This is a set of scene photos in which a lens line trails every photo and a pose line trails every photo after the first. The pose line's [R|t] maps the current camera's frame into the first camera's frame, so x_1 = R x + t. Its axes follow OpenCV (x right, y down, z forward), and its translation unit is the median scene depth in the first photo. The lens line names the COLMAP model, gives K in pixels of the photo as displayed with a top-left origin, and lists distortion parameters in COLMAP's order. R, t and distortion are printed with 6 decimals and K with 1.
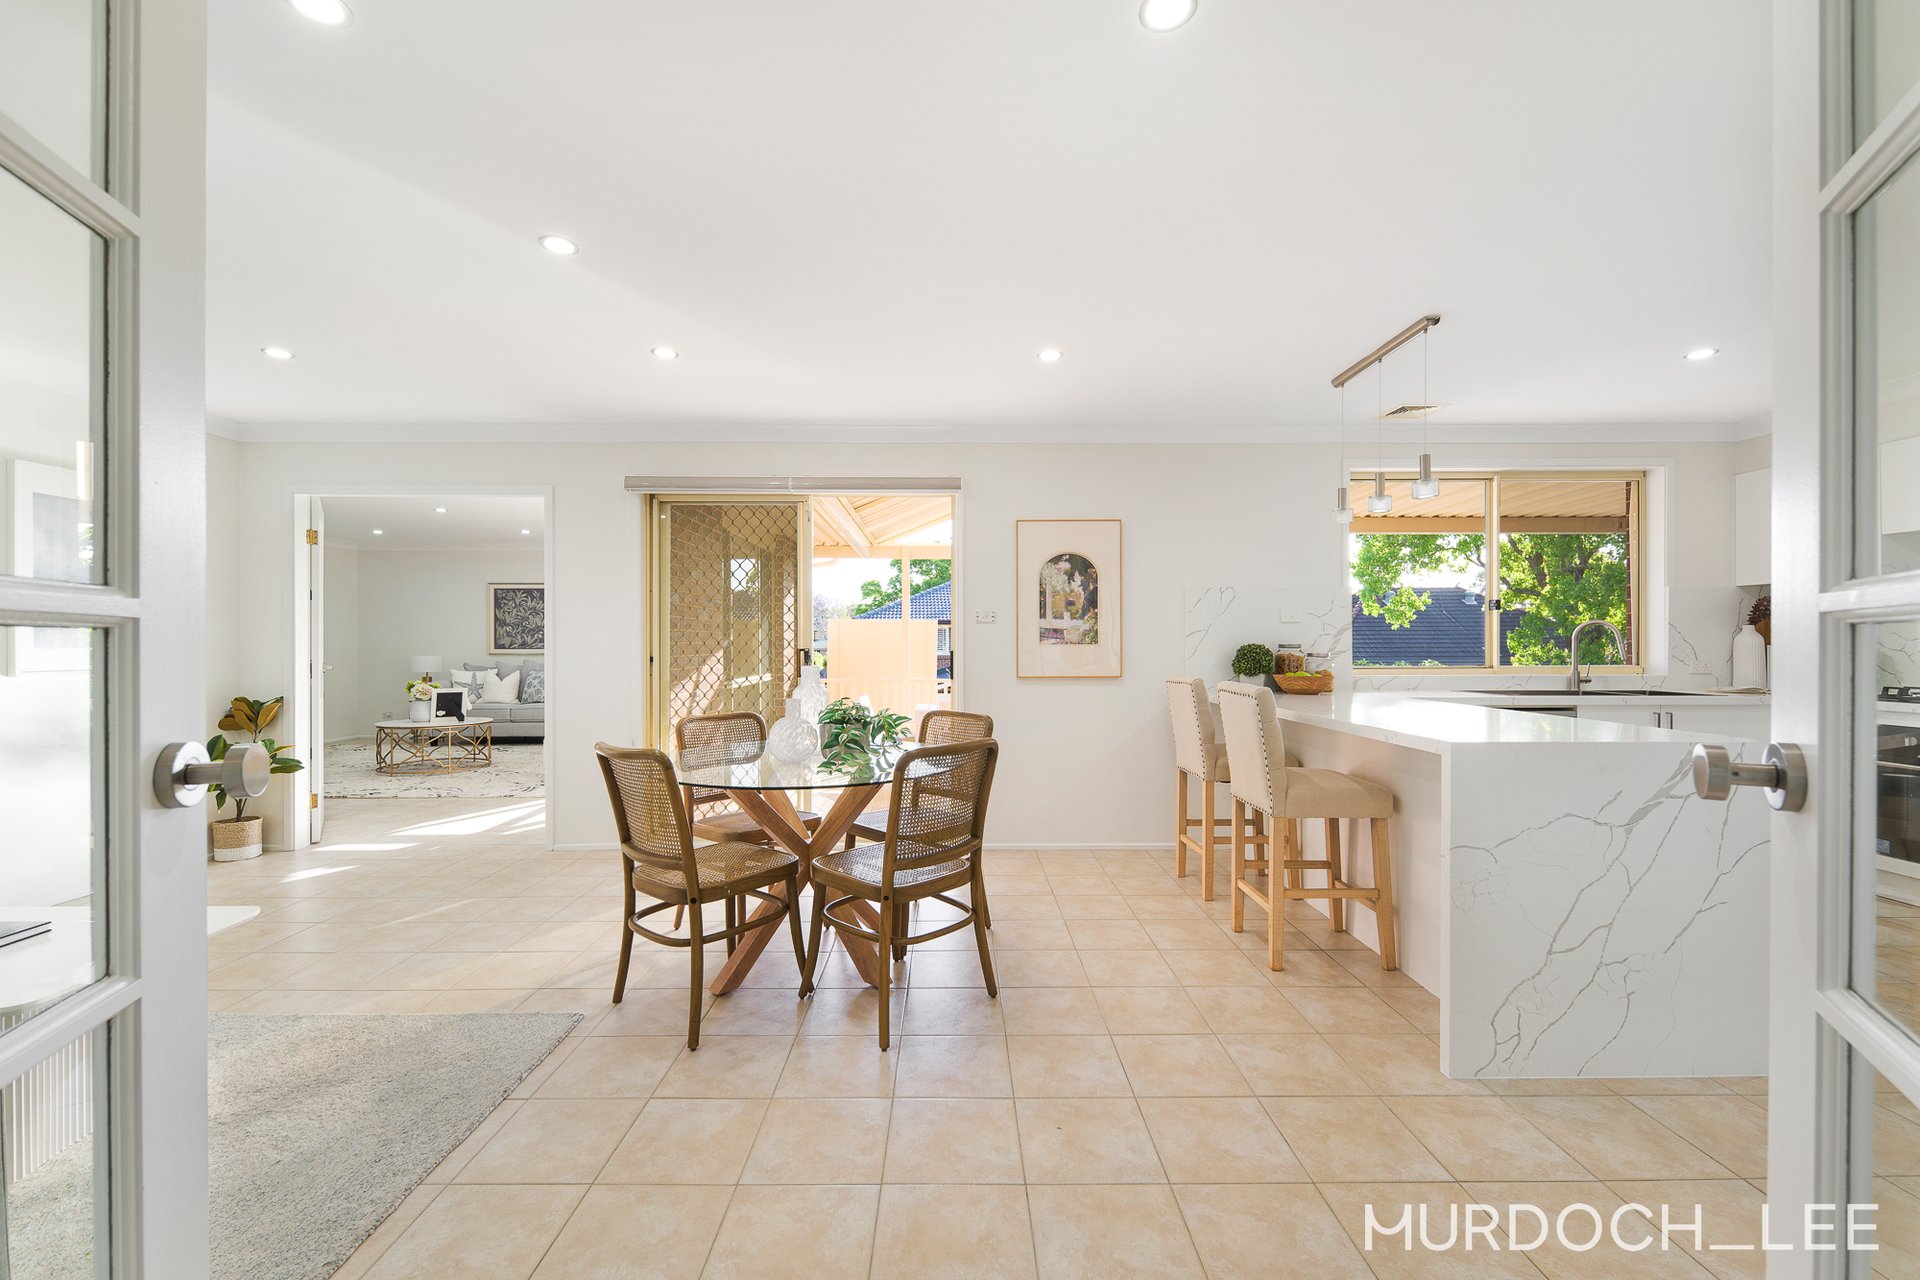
lens RADIAL K [[780.4, 0, 958.3], [0, 780.4, 642.8], [0, 0, 1]] dist [-0.000081, -0.000245]
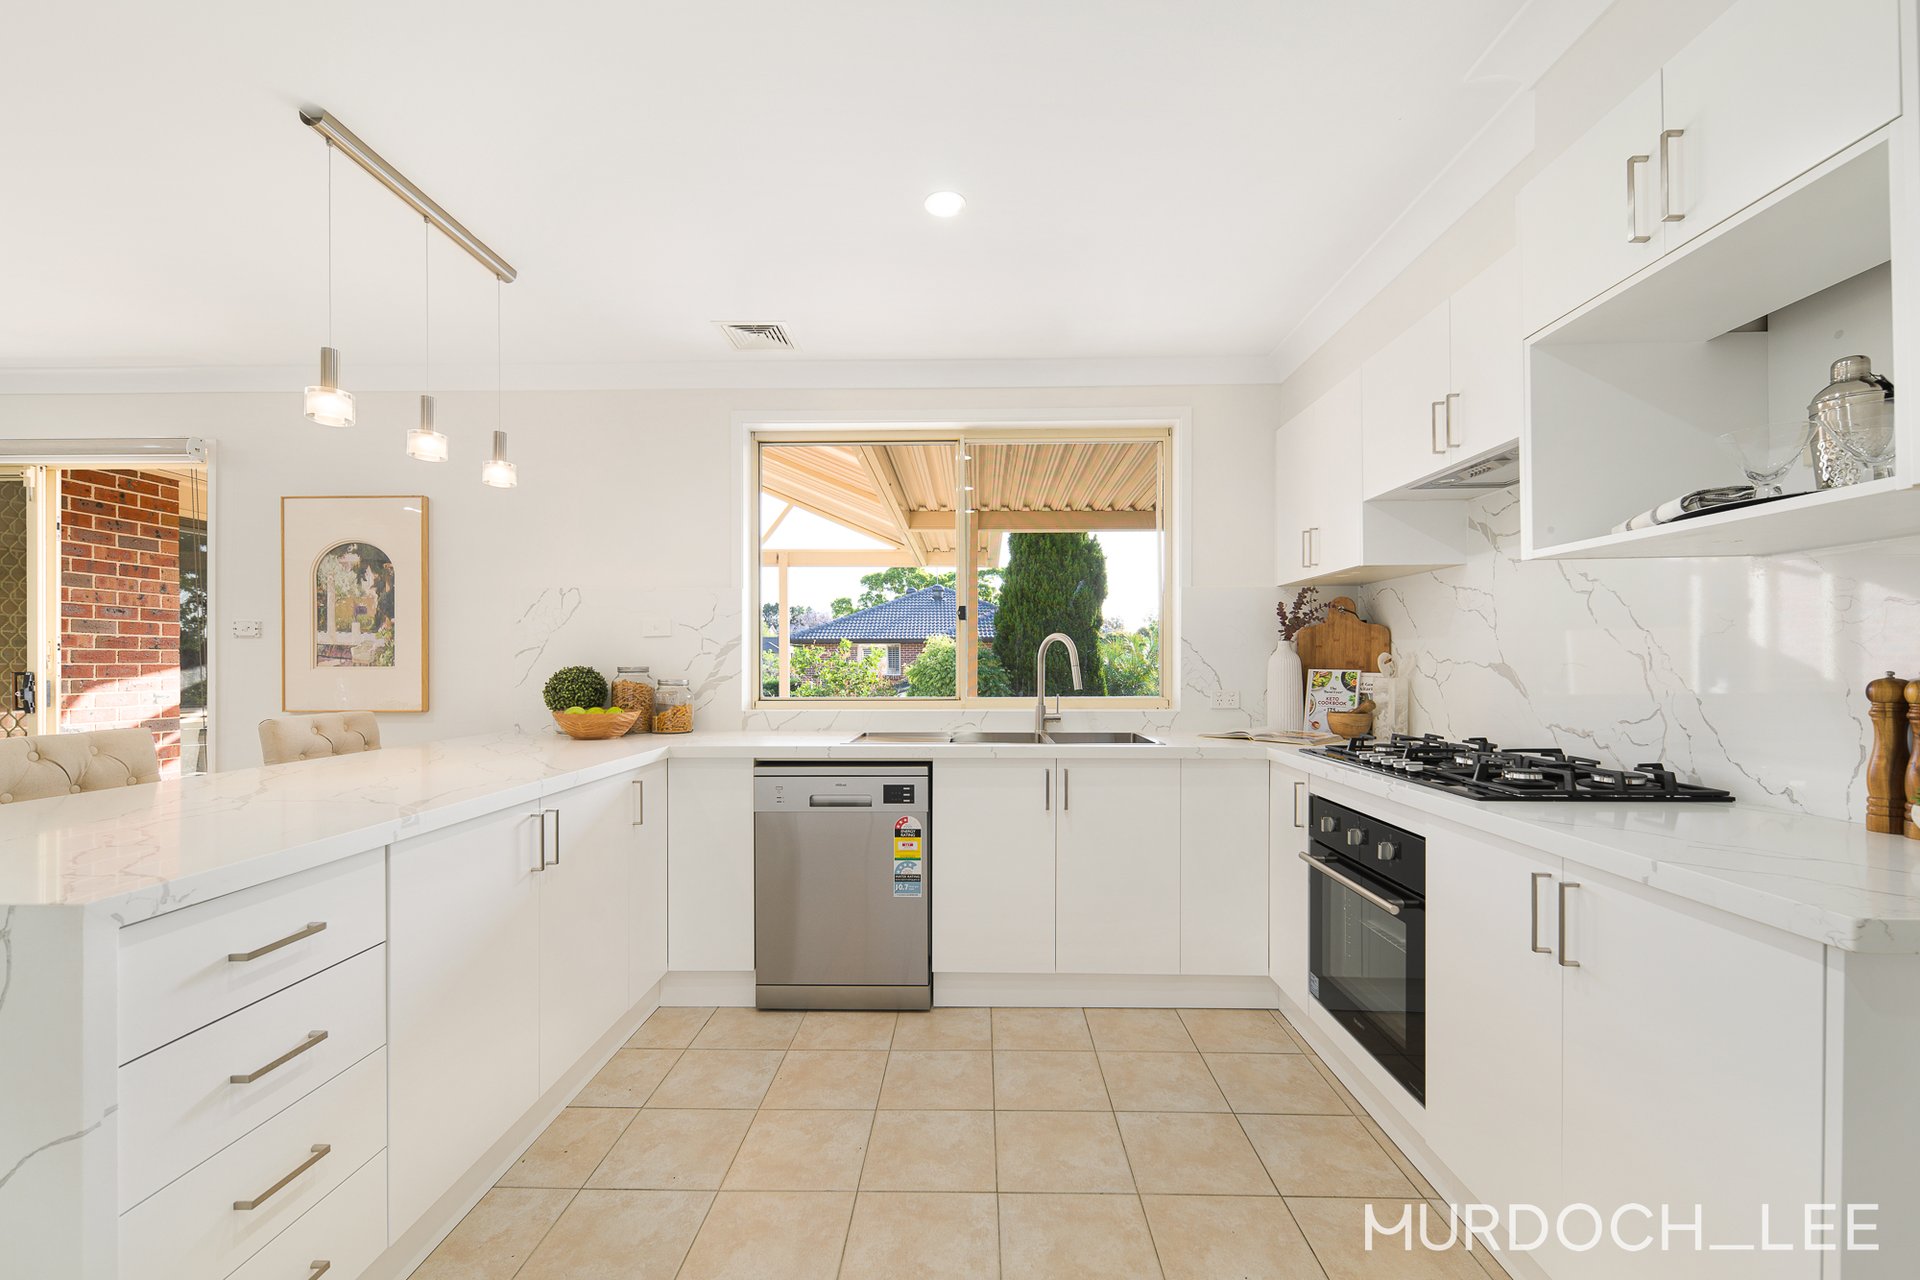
lens RADIAL K [[749.9, 0, 962.2], [0, 749.9, 658.2], [0, 0, 1]] dist [-0.003198, 0.000081]
pose [[0.999815, 0.001323, -0.019164, 0.721061], [-0.001330, 0.999999, -0.000355, -0.006546], [0.019164, 0.000381, 0.999816, 0.311023]]
